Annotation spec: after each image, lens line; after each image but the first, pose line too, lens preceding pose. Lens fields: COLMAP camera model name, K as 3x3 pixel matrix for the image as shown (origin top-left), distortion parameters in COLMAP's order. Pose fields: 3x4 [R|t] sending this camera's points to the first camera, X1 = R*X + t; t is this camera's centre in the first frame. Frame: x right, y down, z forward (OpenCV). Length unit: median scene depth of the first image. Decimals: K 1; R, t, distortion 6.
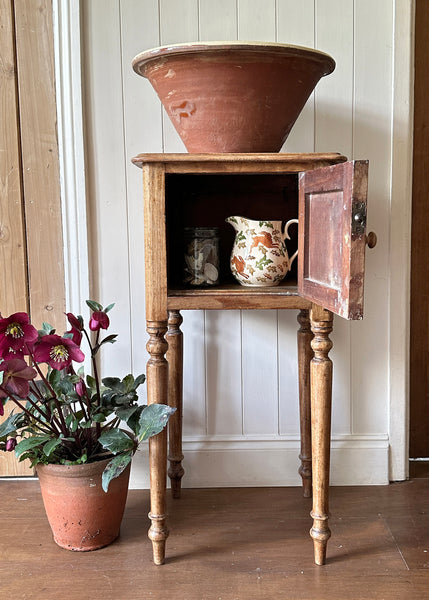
lens RADIAL K [[860.2, 0, 236.2], [0, 860.2, 315.4], [0, 0, 1]] dist [0.154027, -0.764654]
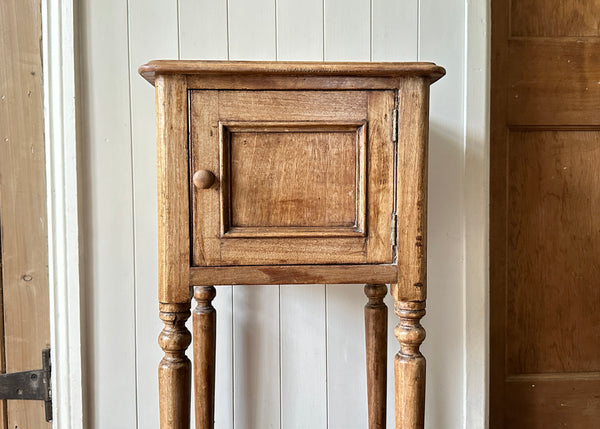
lens RADIAL K [[753.9, 0, 290.1], [0, 753.9, 216.1], [0, 0, 1]] dist [0.122135, -0.665265]
pose [[0.996908, -0.000646, 0.078569, -0.045548], [0.005977, 0.997692, -0.067635, -0.020159], [-0.078344, 0.067895, 0.994612, 0.375385]]
